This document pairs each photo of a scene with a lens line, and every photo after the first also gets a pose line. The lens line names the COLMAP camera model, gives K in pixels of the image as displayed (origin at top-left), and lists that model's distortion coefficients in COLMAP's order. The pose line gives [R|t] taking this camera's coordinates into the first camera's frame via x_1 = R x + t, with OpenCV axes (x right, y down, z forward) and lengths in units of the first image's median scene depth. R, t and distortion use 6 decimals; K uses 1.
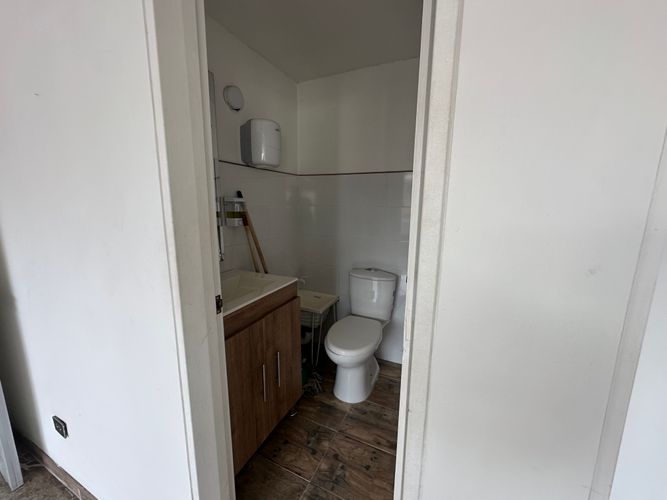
lens RADIAL K [[265.5, 0, 333.2], [0, 265.5, 248.9], [0, 0, 1]] dist [-0.001422, -0.000041]
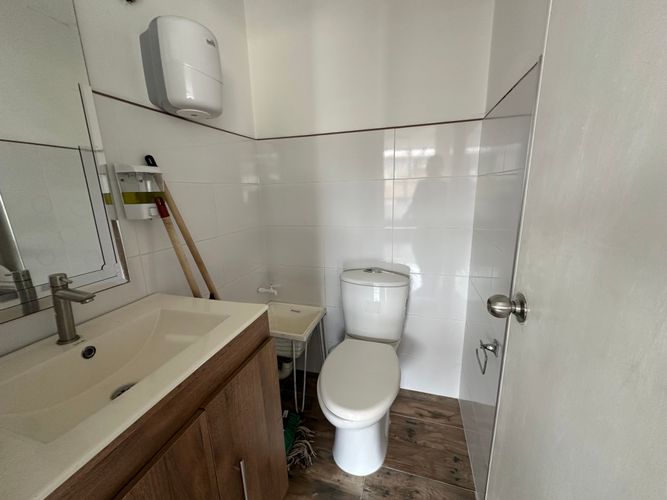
lens RADIAL K [[268.4, 0, 331.9], [0, 268.4, 251.6], [0, 0, 1]] dist [0.014585, 0.000049]
pose [[0.990689, -0.067554, 0.118199, -0.051900], [0.060907, 0.996399, 0.058978, -0.025120], [-0.121757, -0.051230, 0.991237, 0.361328]]
